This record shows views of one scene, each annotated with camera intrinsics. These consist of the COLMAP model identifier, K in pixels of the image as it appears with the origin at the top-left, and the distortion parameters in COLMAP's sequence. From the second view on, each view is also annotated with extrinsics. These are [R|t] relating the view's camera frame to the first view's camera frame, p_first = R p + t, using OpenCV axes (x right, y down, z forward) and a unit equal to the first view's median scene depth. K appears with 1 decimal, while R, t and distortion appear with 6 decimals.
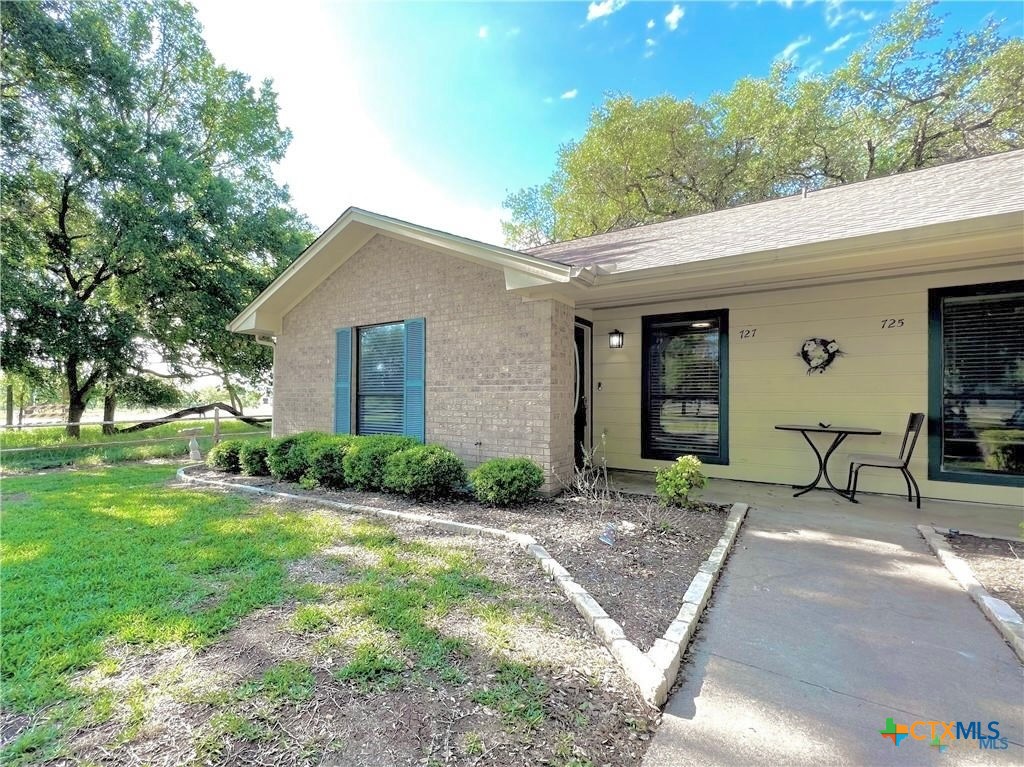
lens RADIAL K [[468.2, 0, 511.4], [0, 468.2, 389.4], [0, 0, 1]] dist [0.002756, -0.000033]
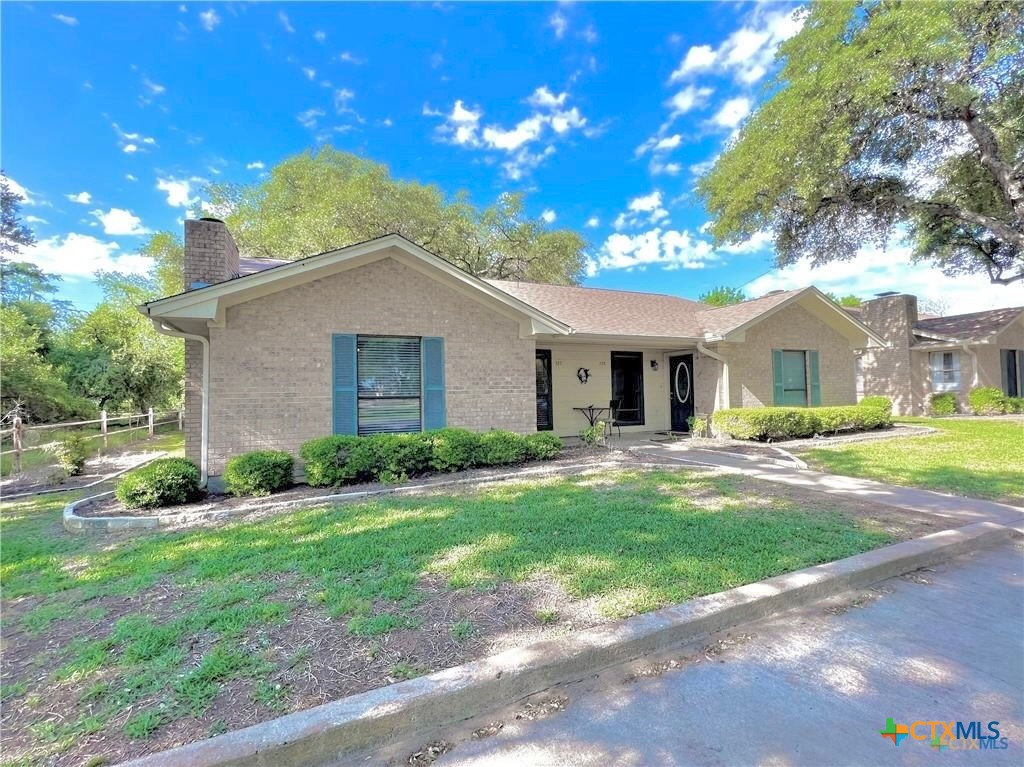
lens RADIAL K [[408.6, 0, 512.9], [0, 408.6, 381.3], [0, 0, 1]] dist [0.001357, 0.000008]
pose [[0.533798, 0.015990, 0.845461, -1.068547], [0.006735, 0.999709, -0.023160, -0.003330], [-0.845585, 0.018057, 0.533535, 0.237869]]
